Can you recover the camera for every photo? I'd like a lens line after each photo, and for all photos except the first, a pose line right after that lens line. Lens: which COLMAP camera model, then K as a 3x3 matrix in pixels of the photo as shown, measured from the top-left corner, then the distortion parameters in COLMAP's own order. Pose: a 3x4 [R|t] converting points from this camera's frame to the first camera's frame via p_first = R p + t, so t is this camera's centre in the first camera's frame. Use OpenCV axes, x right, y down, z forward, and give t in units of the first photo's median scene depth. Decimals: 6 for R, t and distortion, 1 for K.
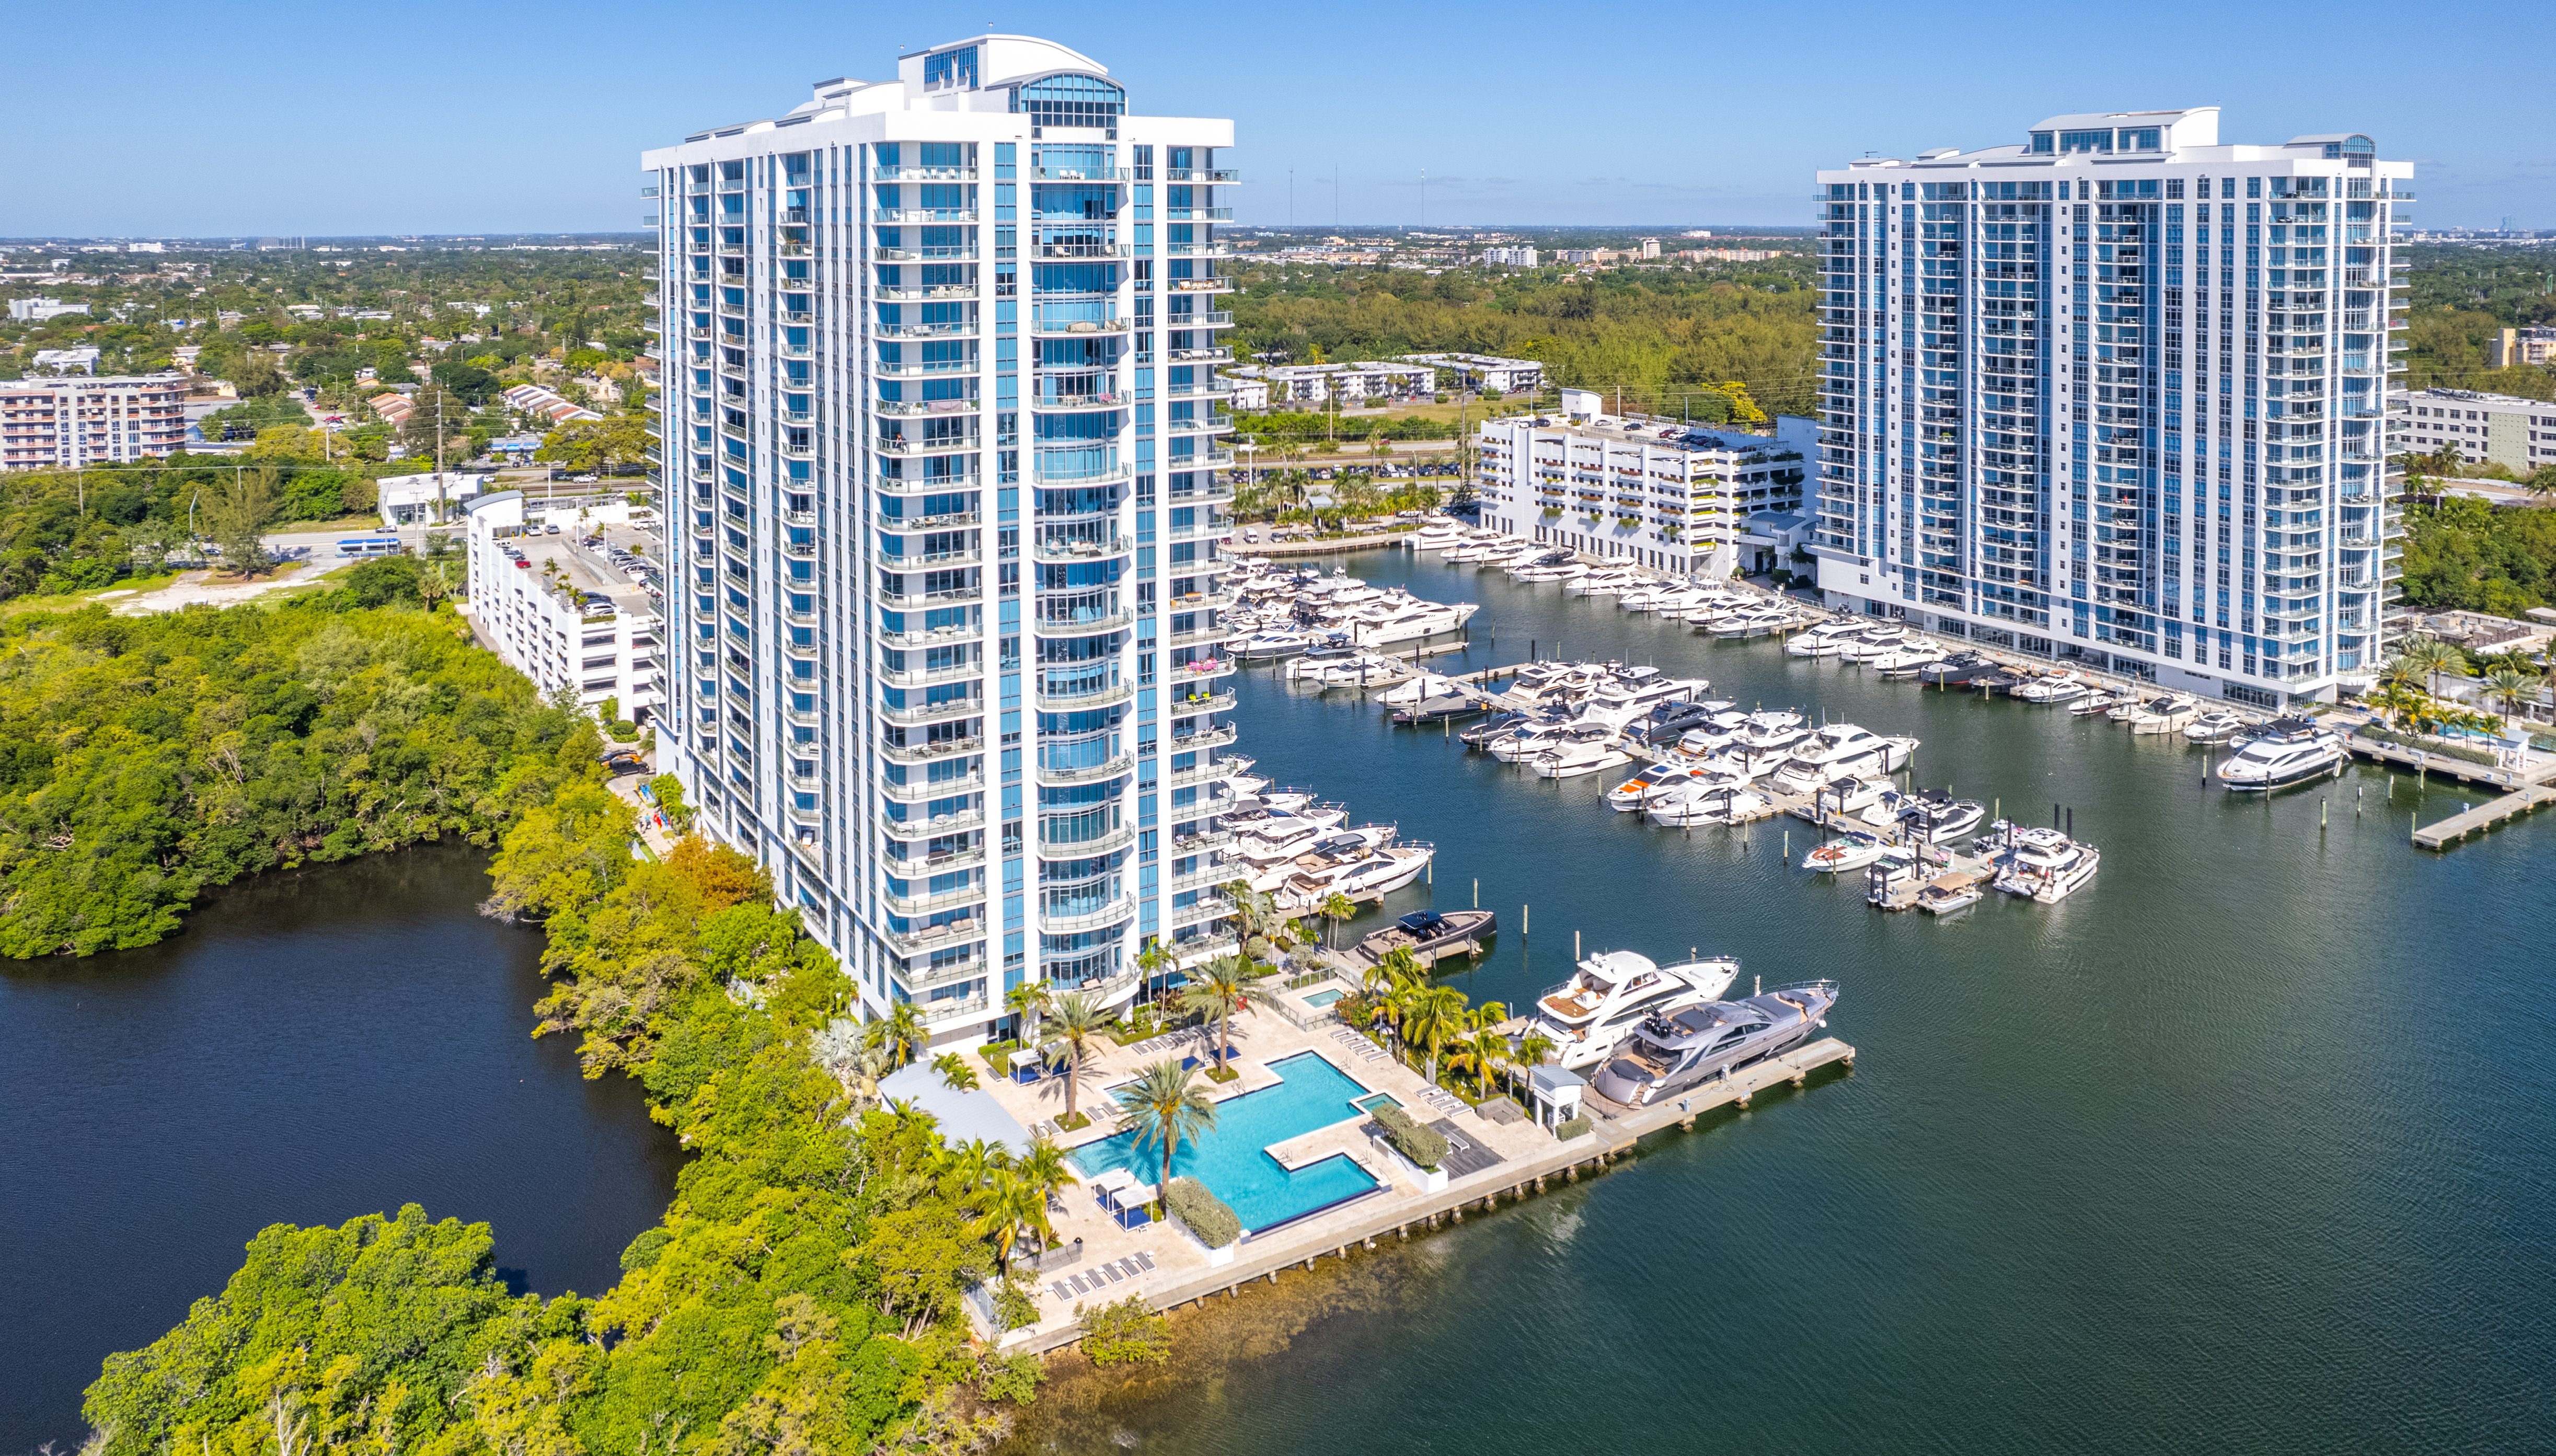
lens RADIAL K [[1754.6, 0, 1276.0], [0, 1754.6, 369.6], [0, 0, 1]] dist [-0.014174, -0.000267]
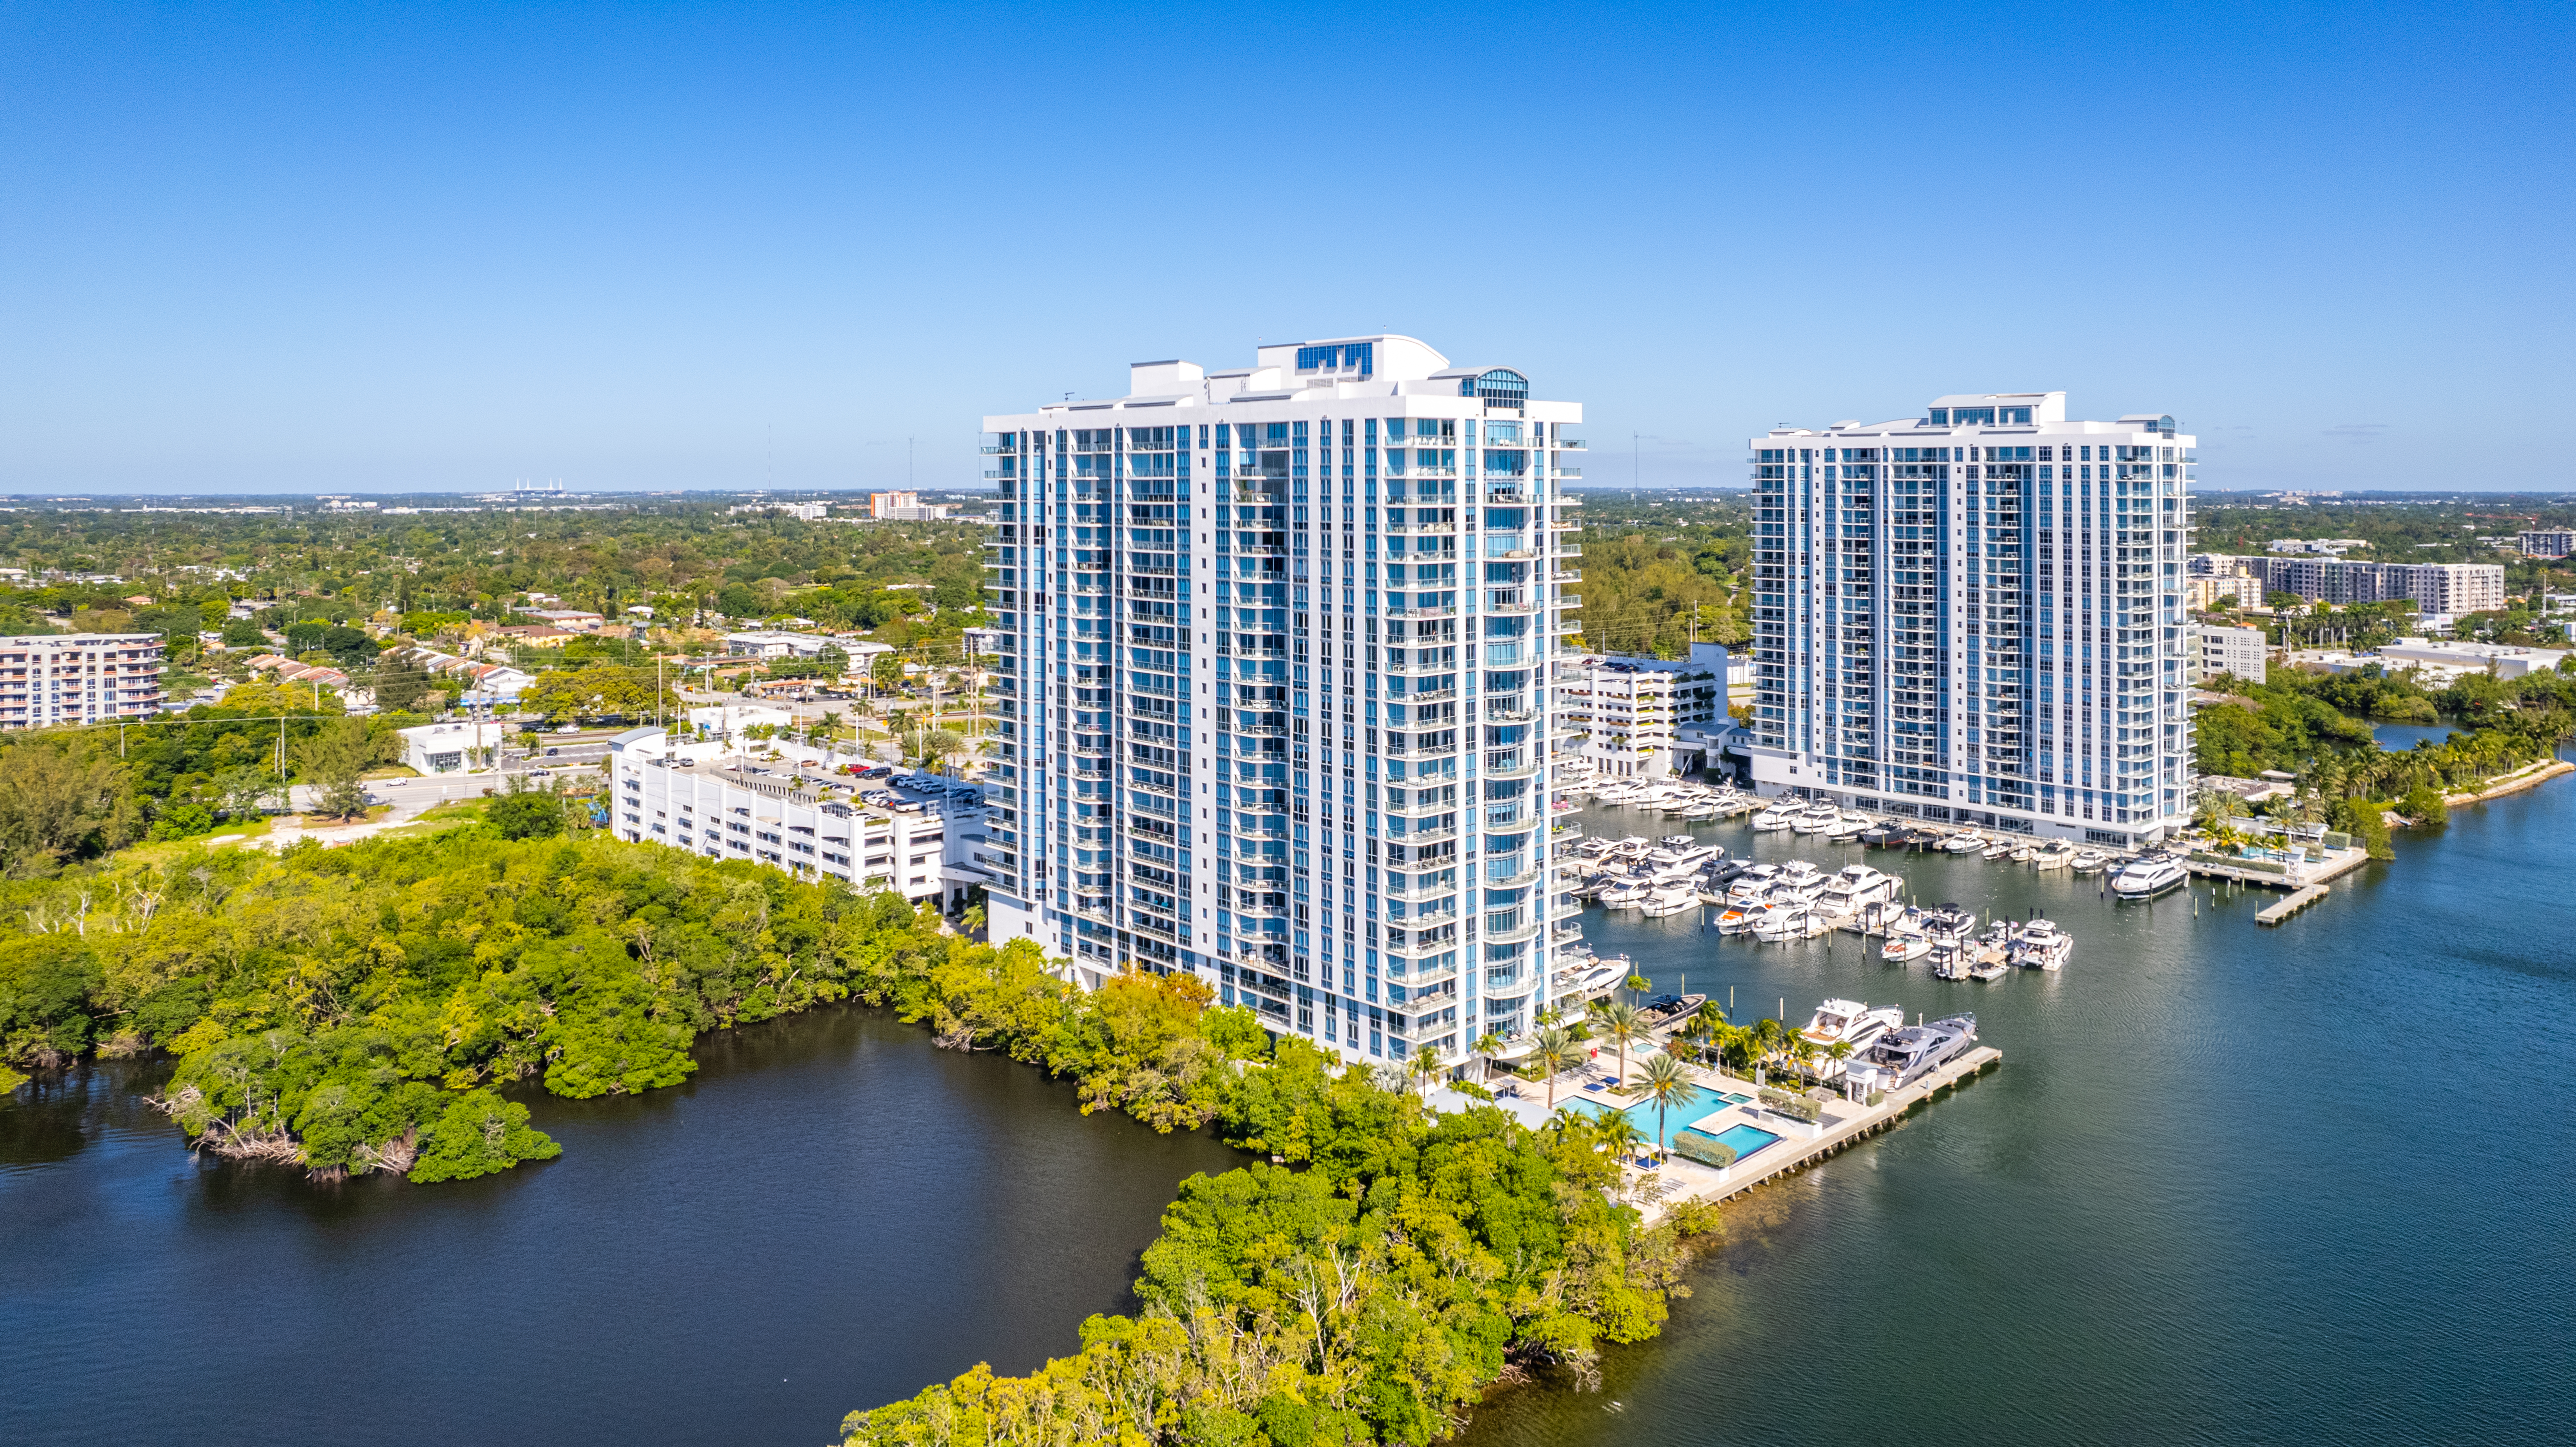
lens RADIAL K [[1739.1, 0, 1336.2], [0, 1739.1, 608.0], [0, 0, 1]] dist [-0.044803, 0.003038]
pose [[0.978753, -0.017780, 0.204270, -0.272990], [0.020660, 0.999715, -0.011975, 0.016763], [-0.203999, 0.015940, 0.978841, -0.157568]]
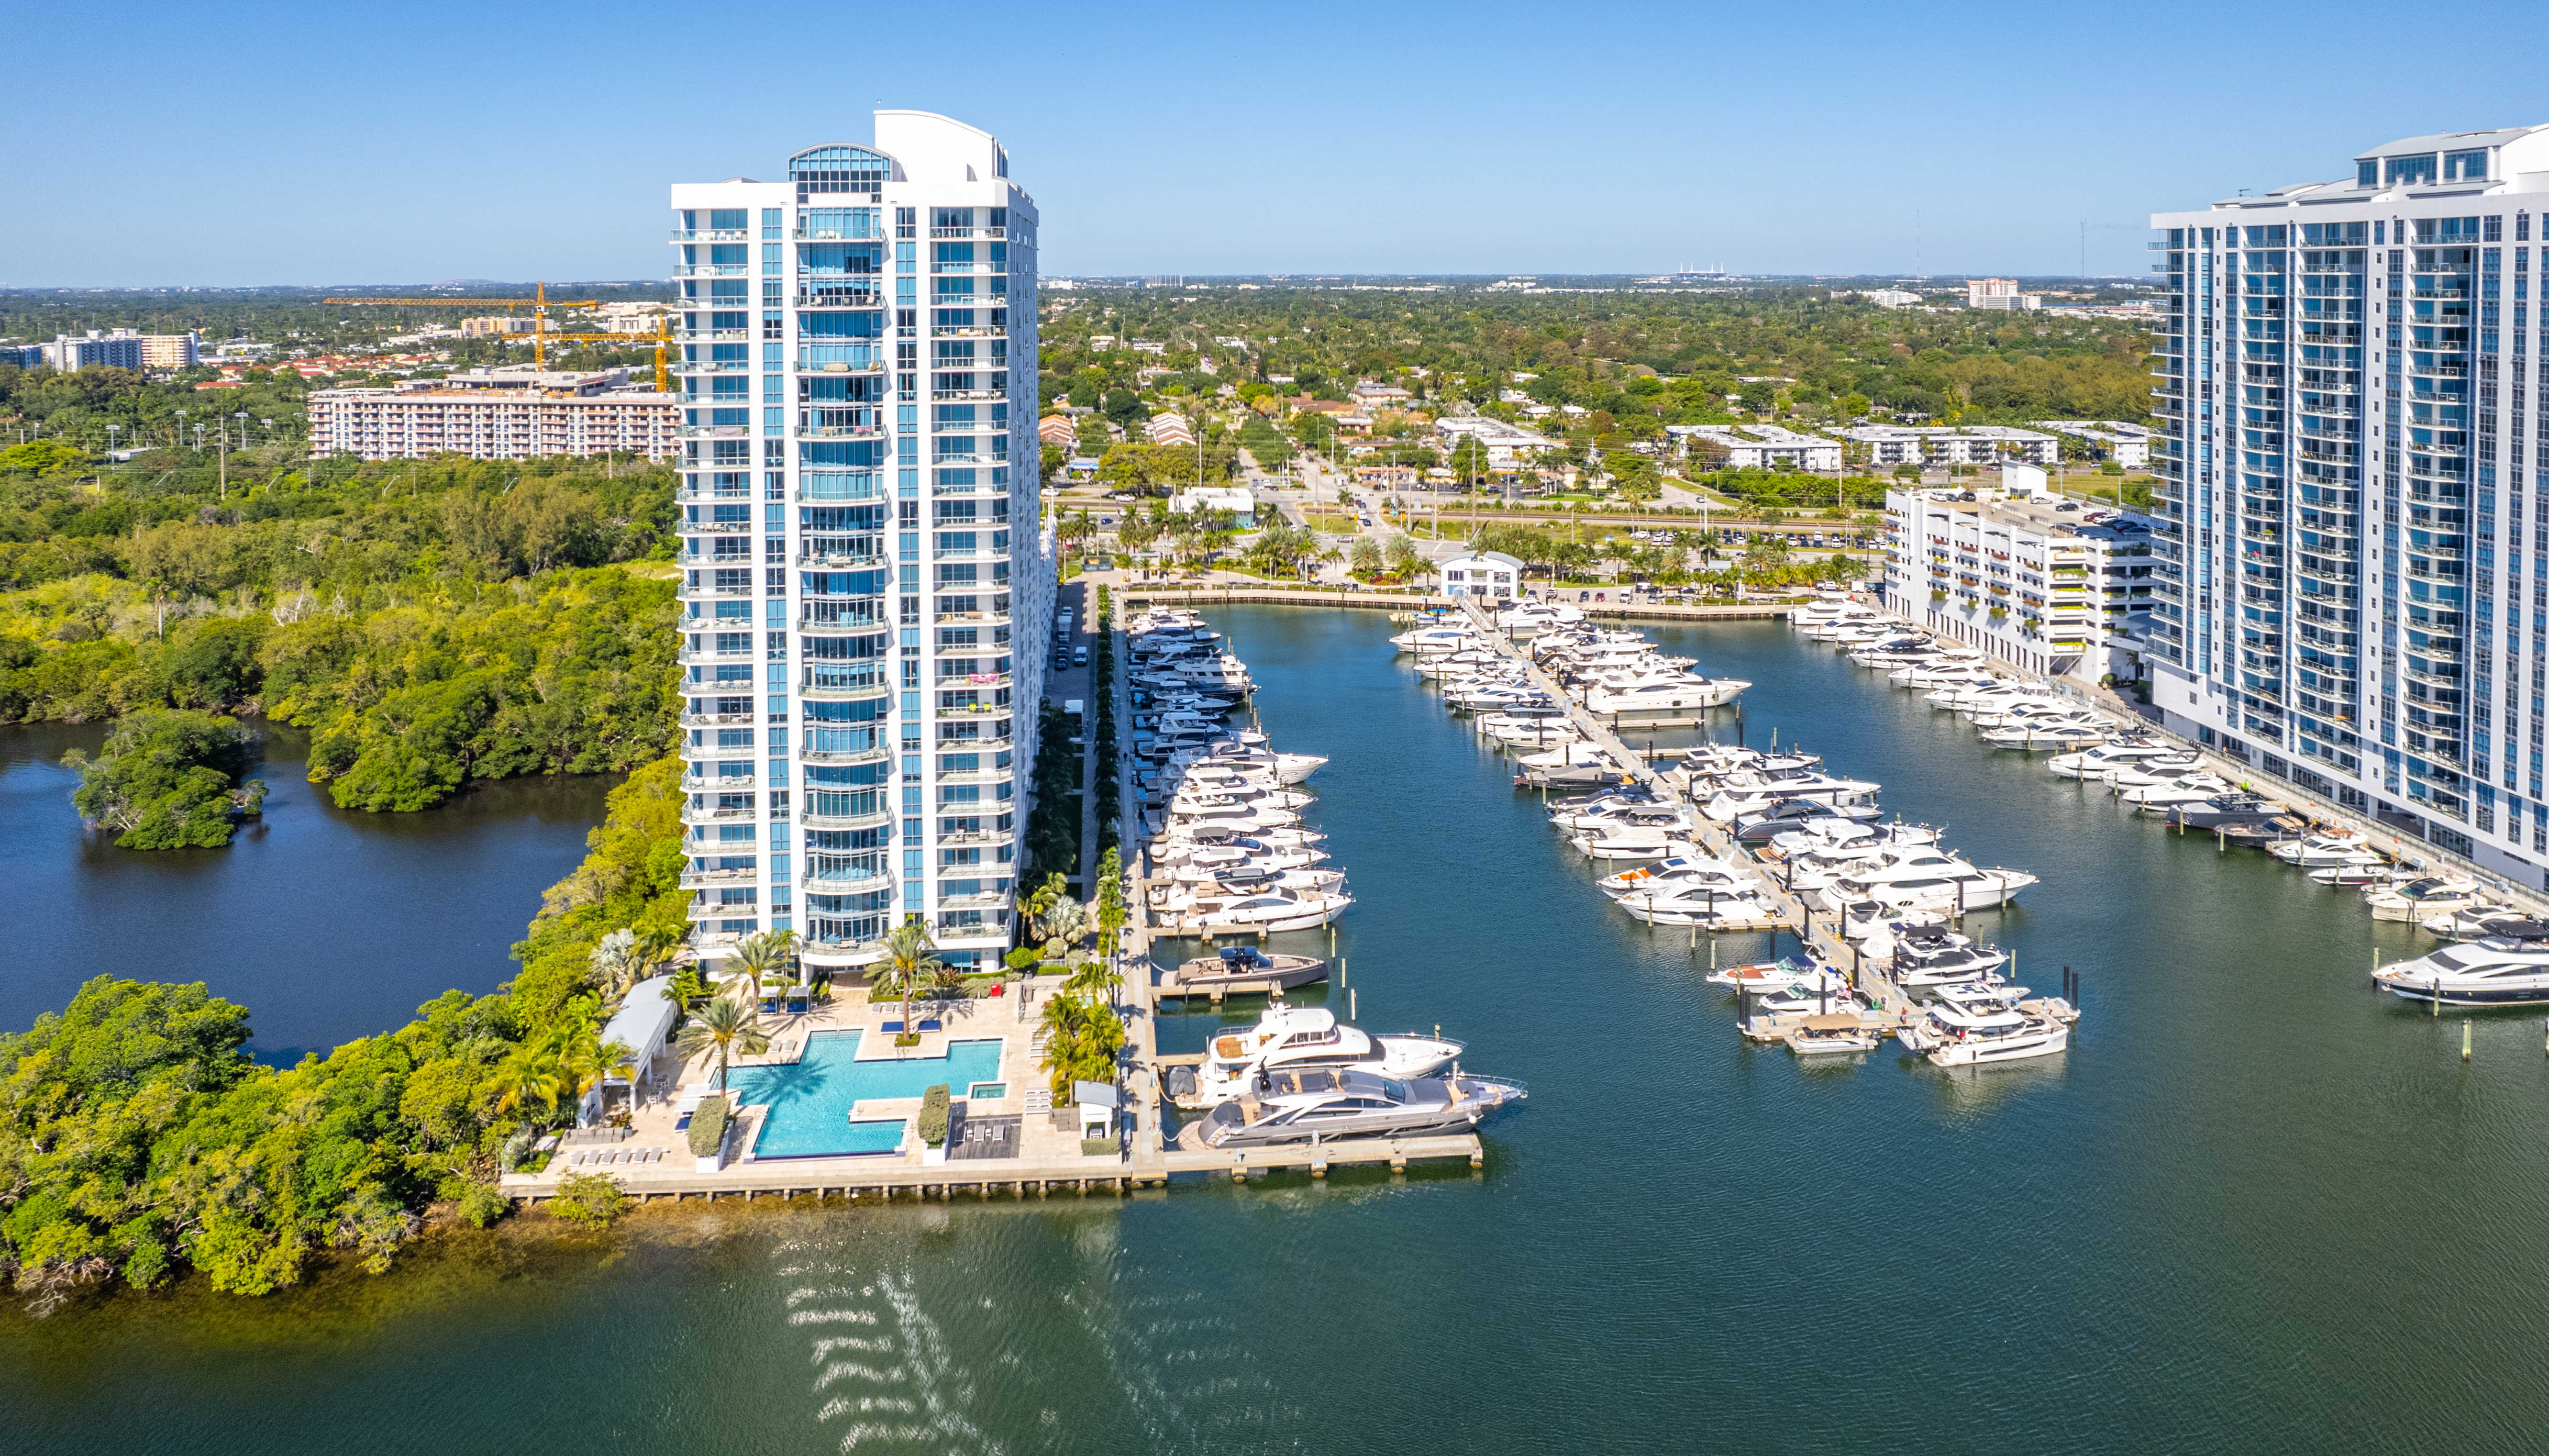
lens RADIAL K [[1759.9, 0, 1320.1], [0, 1759.9, 444.1], [0, 0, 1]] dist [-0.006399, 0.001365]
pose [[0.892150, 0.041623, -0.449817, 0.405691], [-0.036111, 0.999131, 0.020830, -0.005614], [0.450293, -0.002339, 0.892878, 0.068789]]
